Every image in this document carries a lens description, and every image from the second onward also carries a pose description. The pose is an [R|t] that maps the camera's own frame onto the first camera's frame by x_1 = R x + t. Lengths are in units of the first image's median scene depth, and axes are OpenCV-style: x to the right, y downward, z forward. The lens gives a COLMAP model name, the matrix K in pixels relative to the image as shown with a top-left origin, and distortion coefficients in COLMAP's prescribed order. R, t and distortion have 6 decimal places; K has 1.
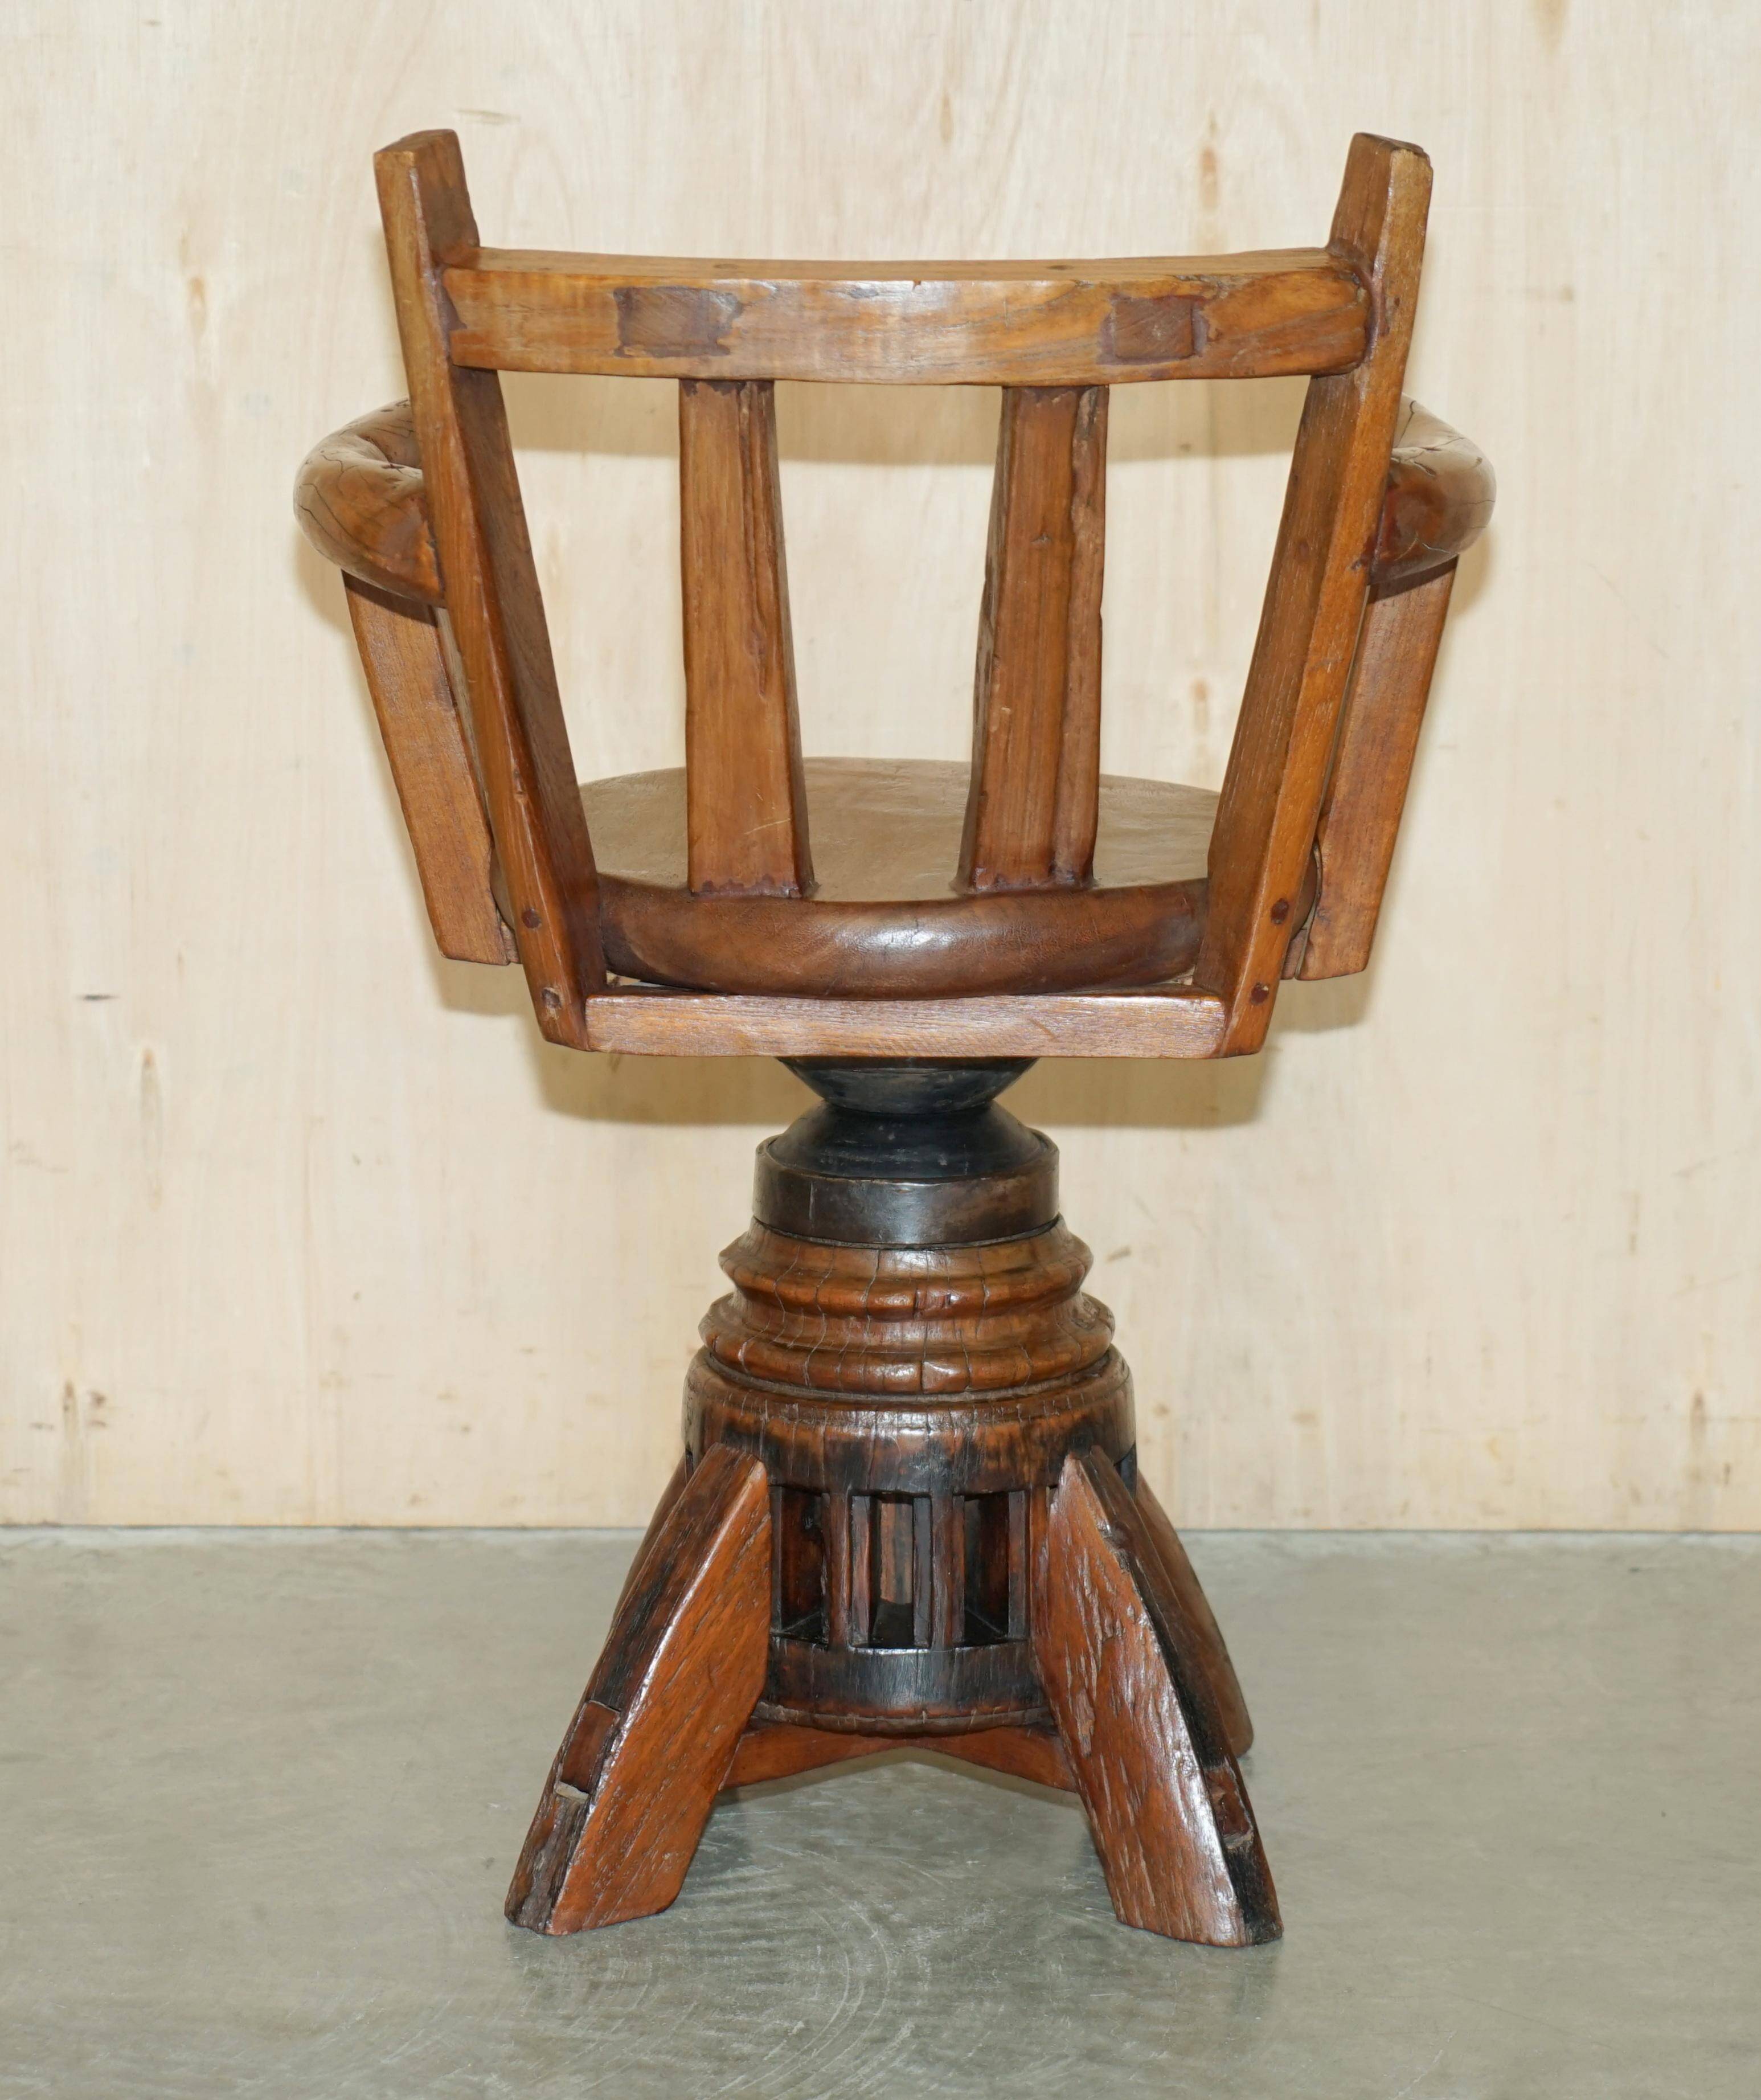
lens RADIAL K [[7156.7, 0, 886.1], [0, 7156.7, 1070.6], [0, 0, 1]] dist [-0.049864, 0.000000]
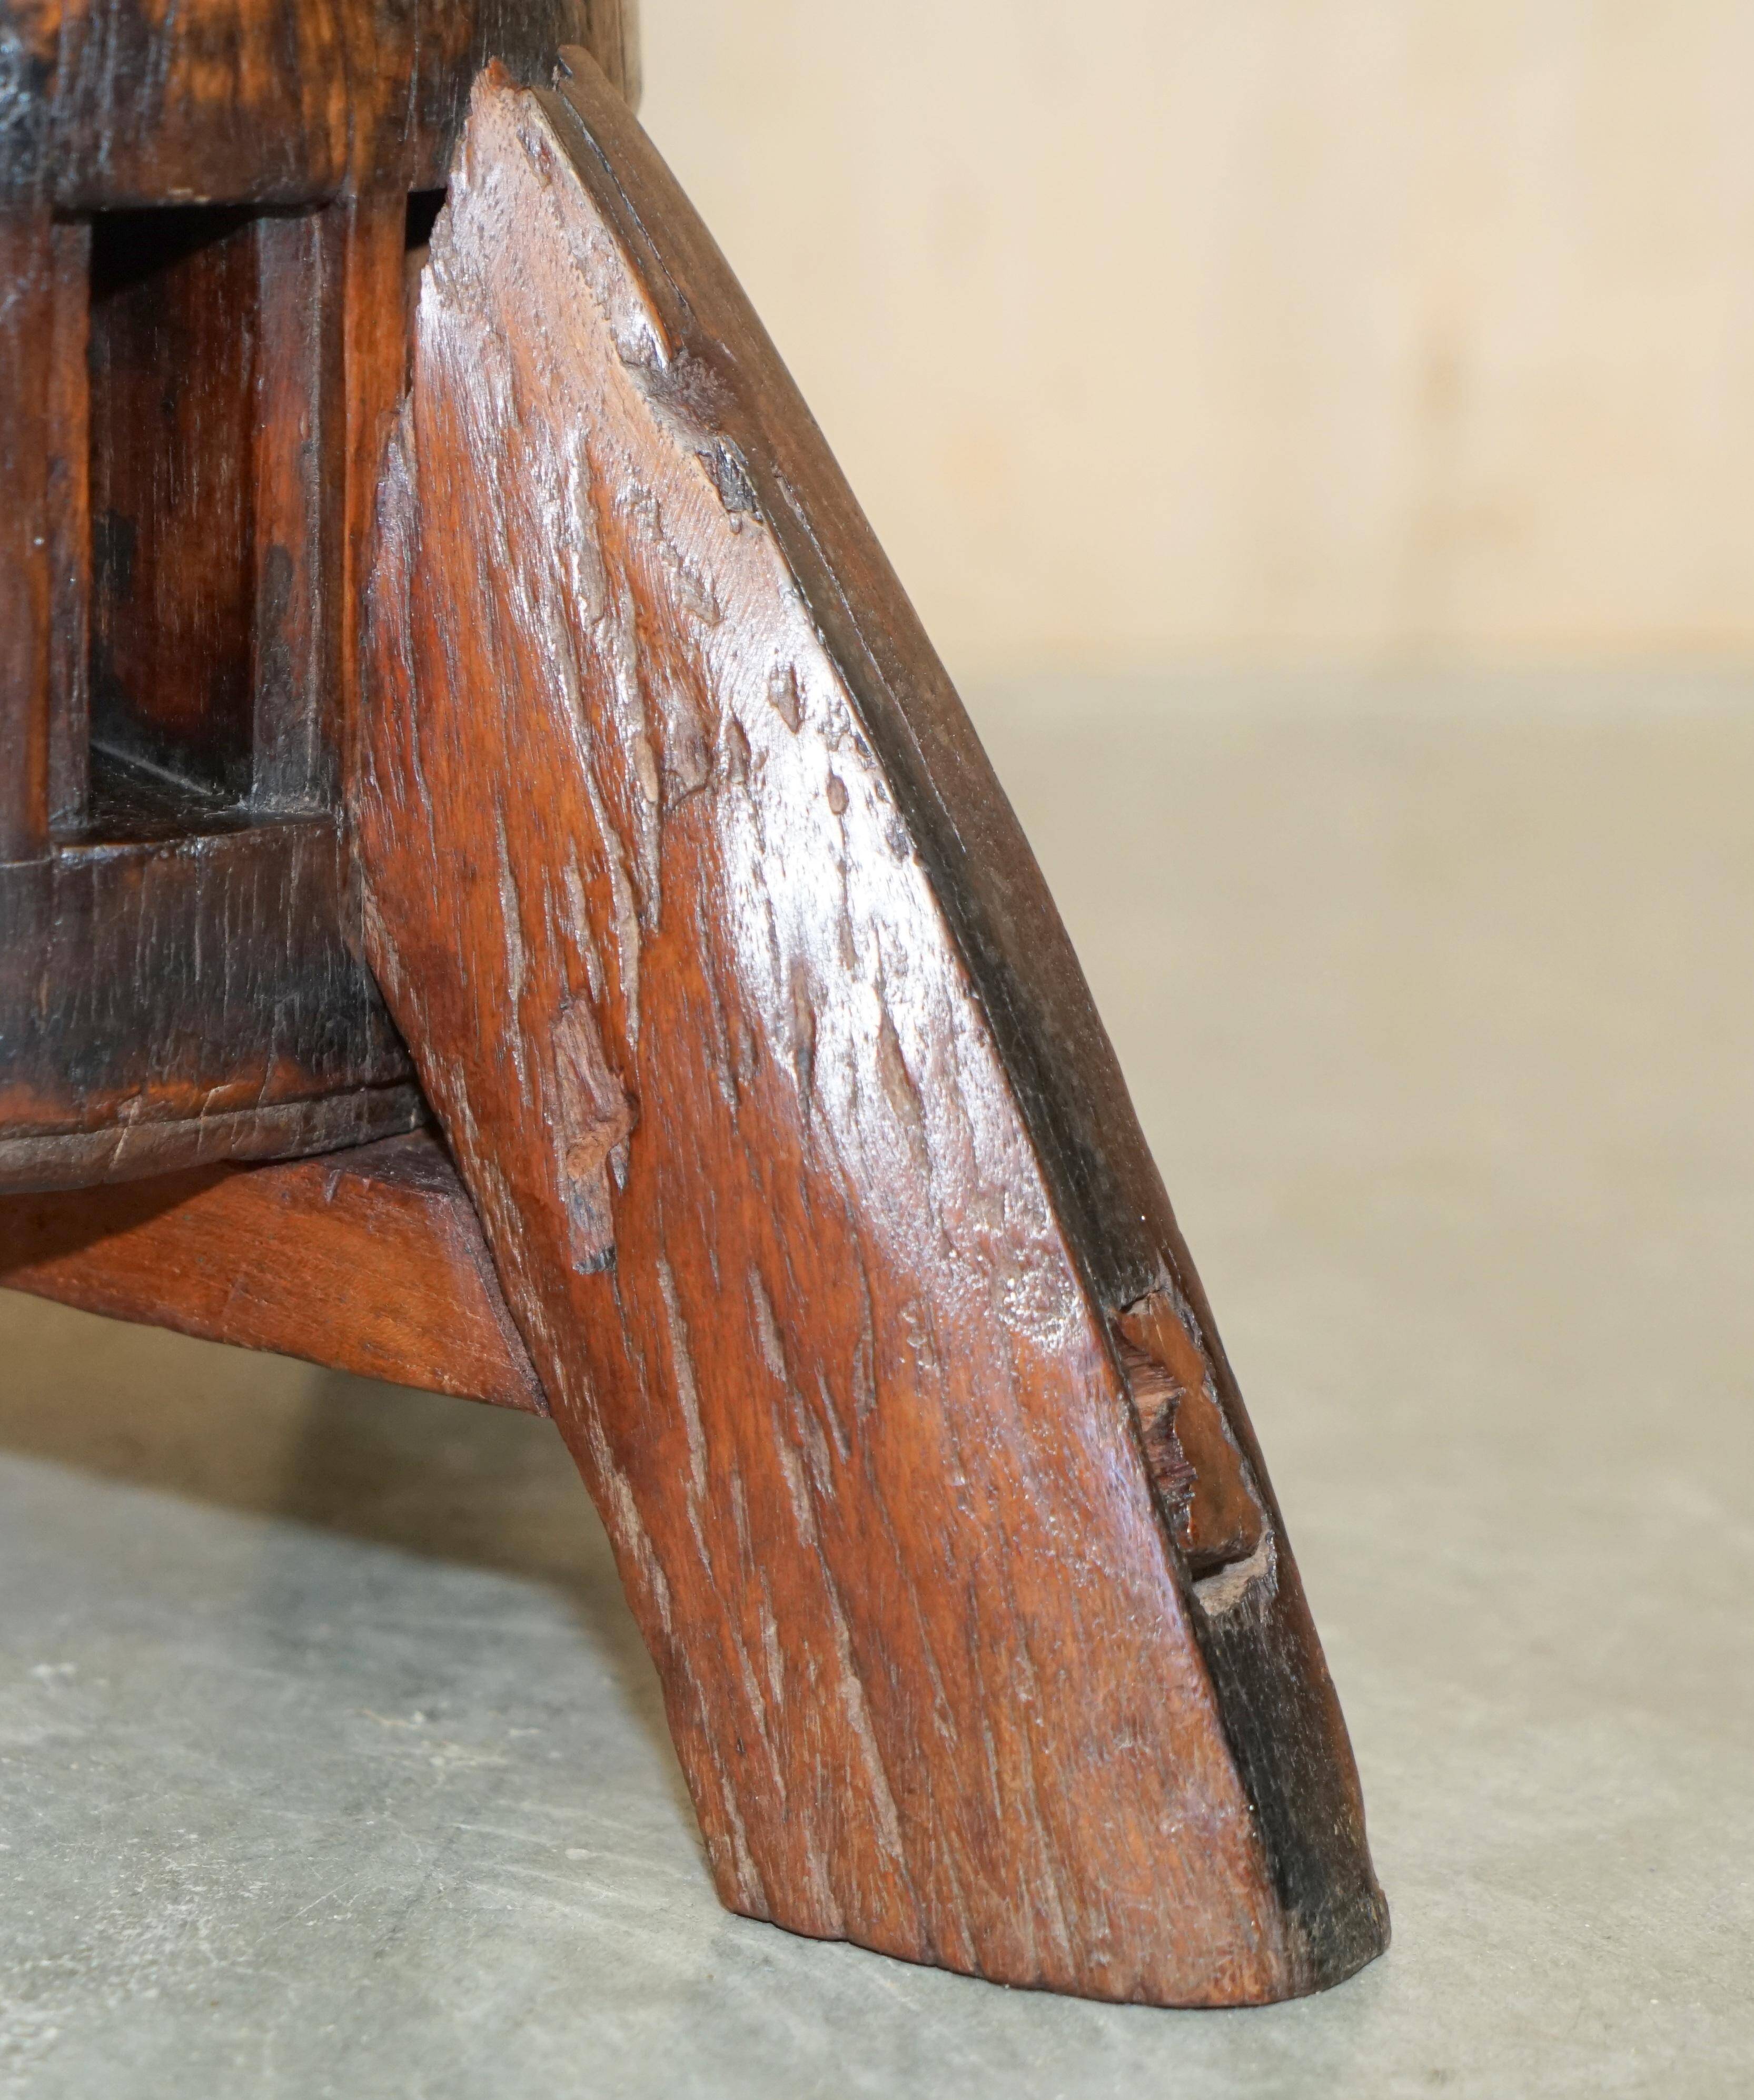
lens RADIAL K [[6319.1, 0, 725.9], [0, 6319.1, 1118.4], [0, 0, 1]] dist [-0.031766, 0.000000]
pose [[0.970672, -0.033422, 0.238073, -0.020127], [0.014097, 0.996498, 0.082419, 0.072291], [-0.239994, -0.076645, 0.967744, 0.783382]]
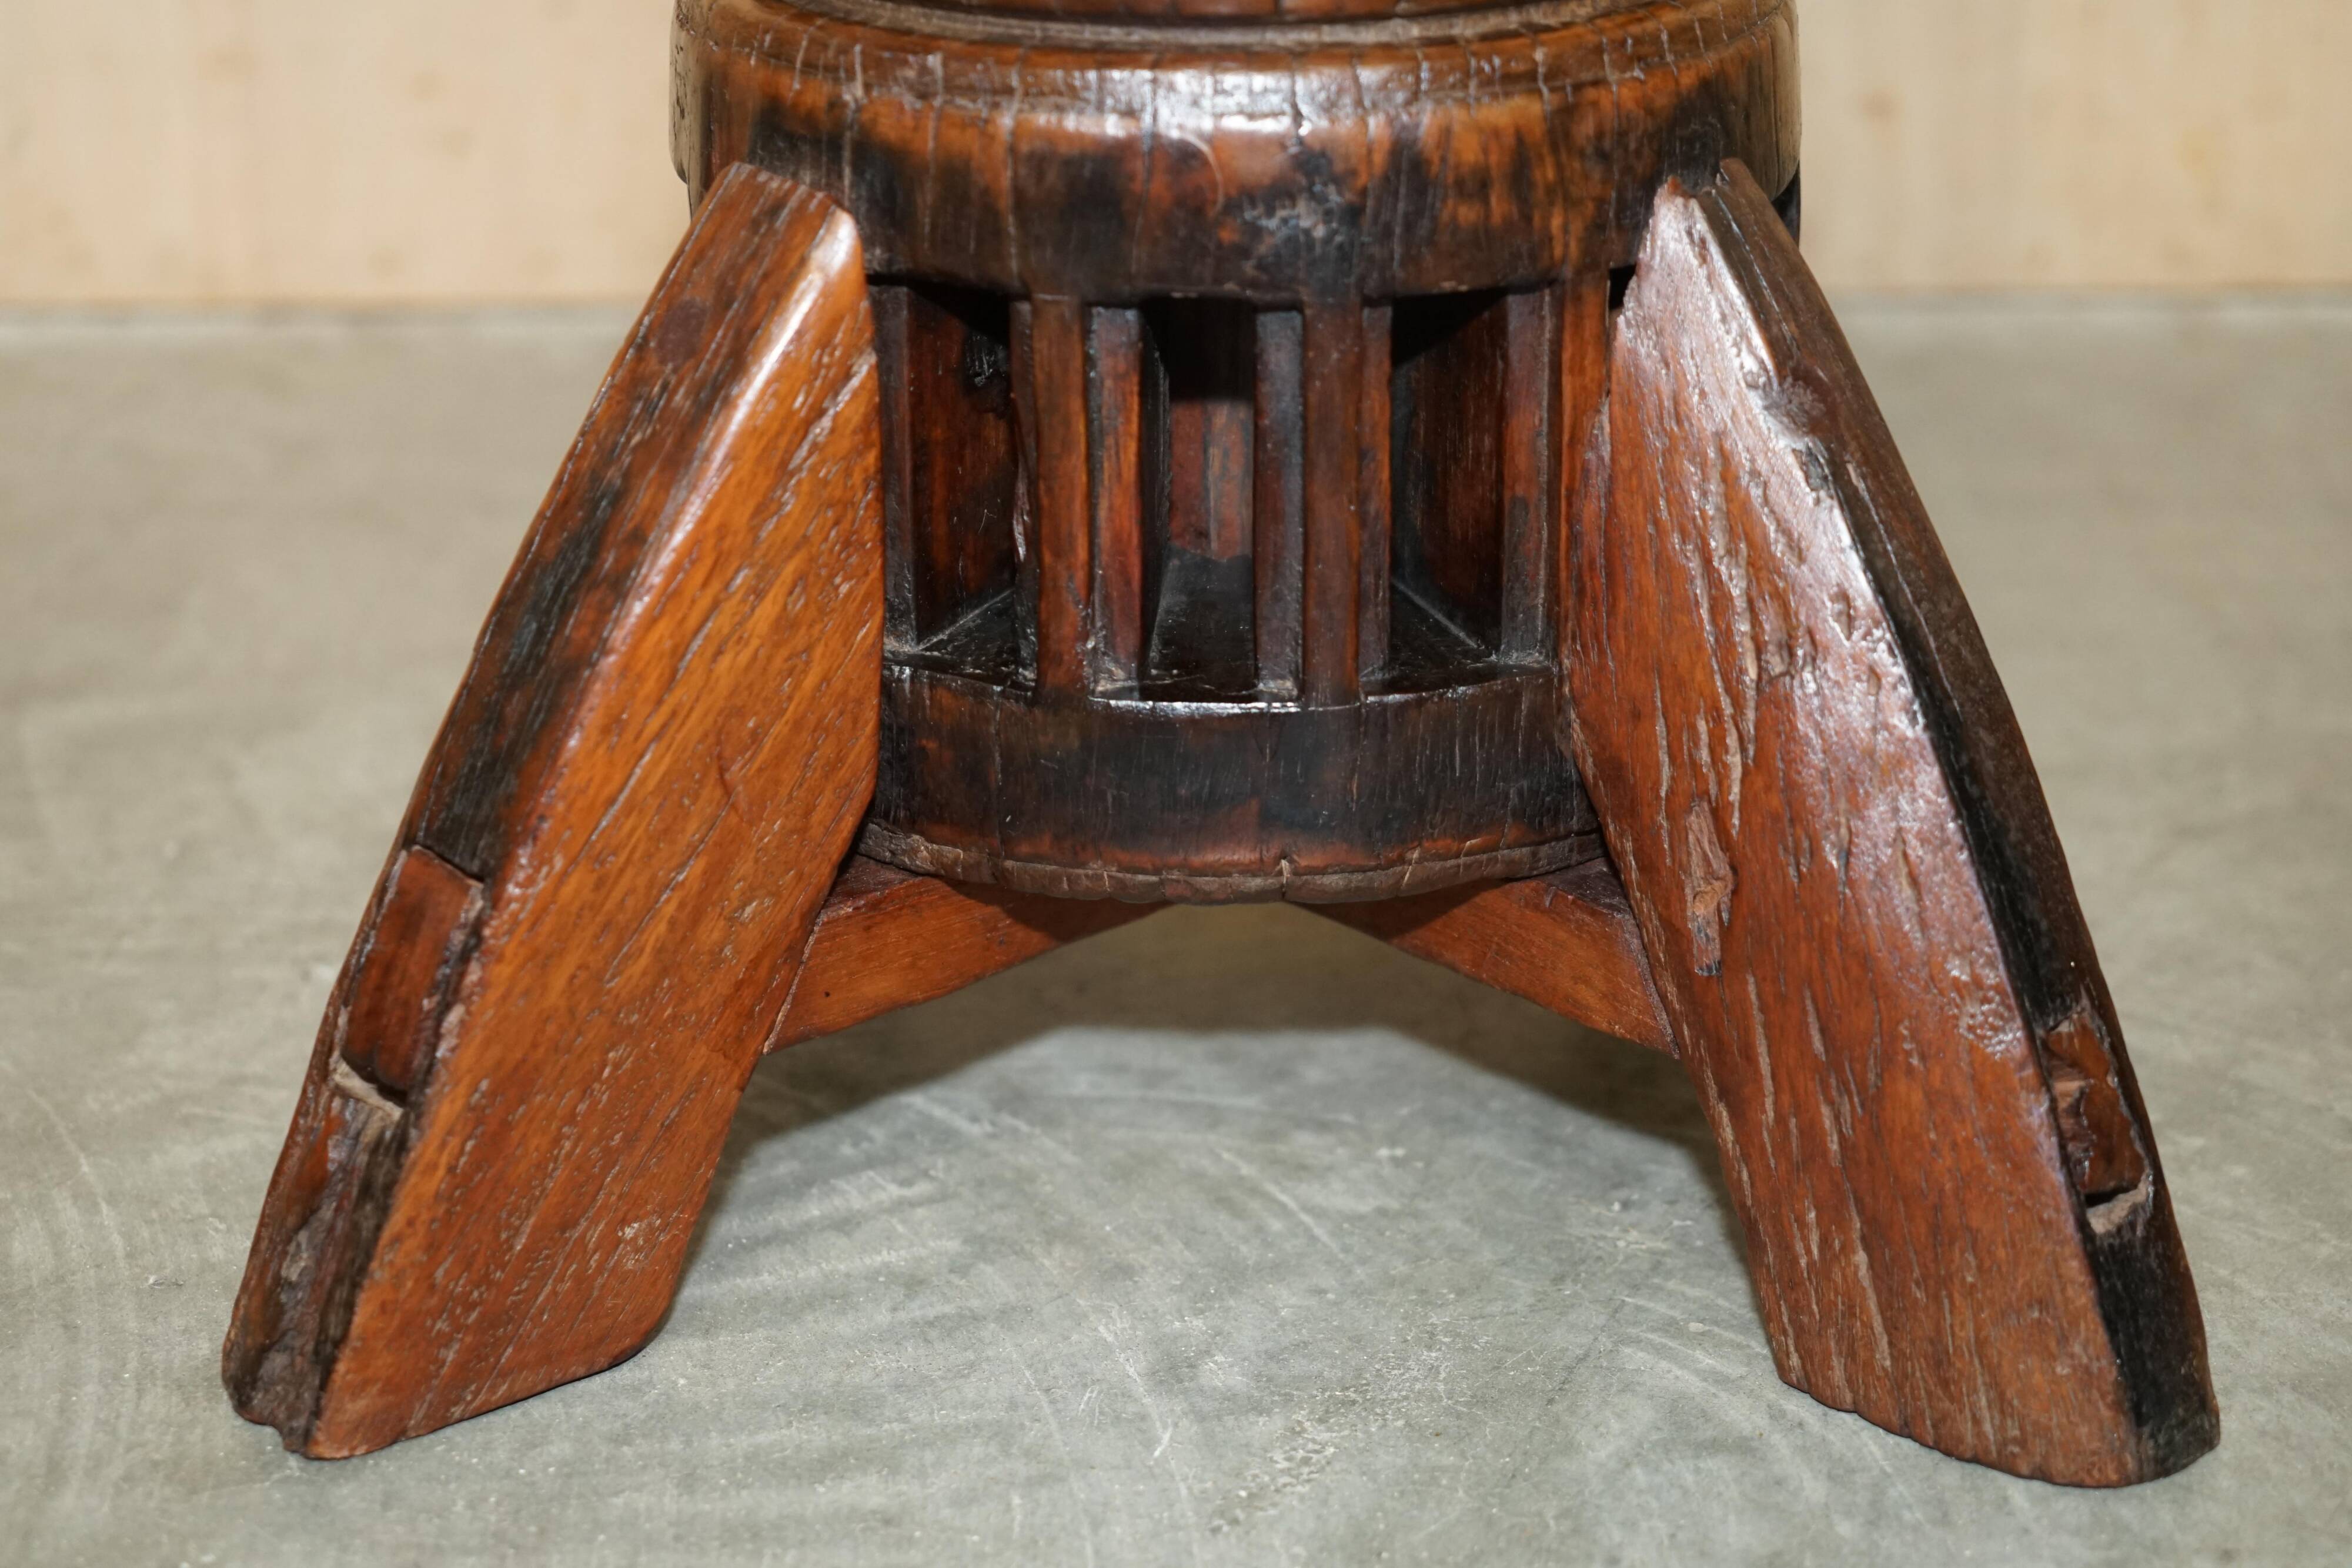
lens RADIAL K [[4319.2, 0, 1159.7], [0, 4319.2, 800.4], [0, 0, 1]] dist [-0.023459, 0.000000]
pose [[0.999947, -0.010229, -0.001189, -0.001168], [0.010262, 0.980029, 0.198592, 0.040152], [-0.000866, -0.198594, 0.980082, 0.772650]]
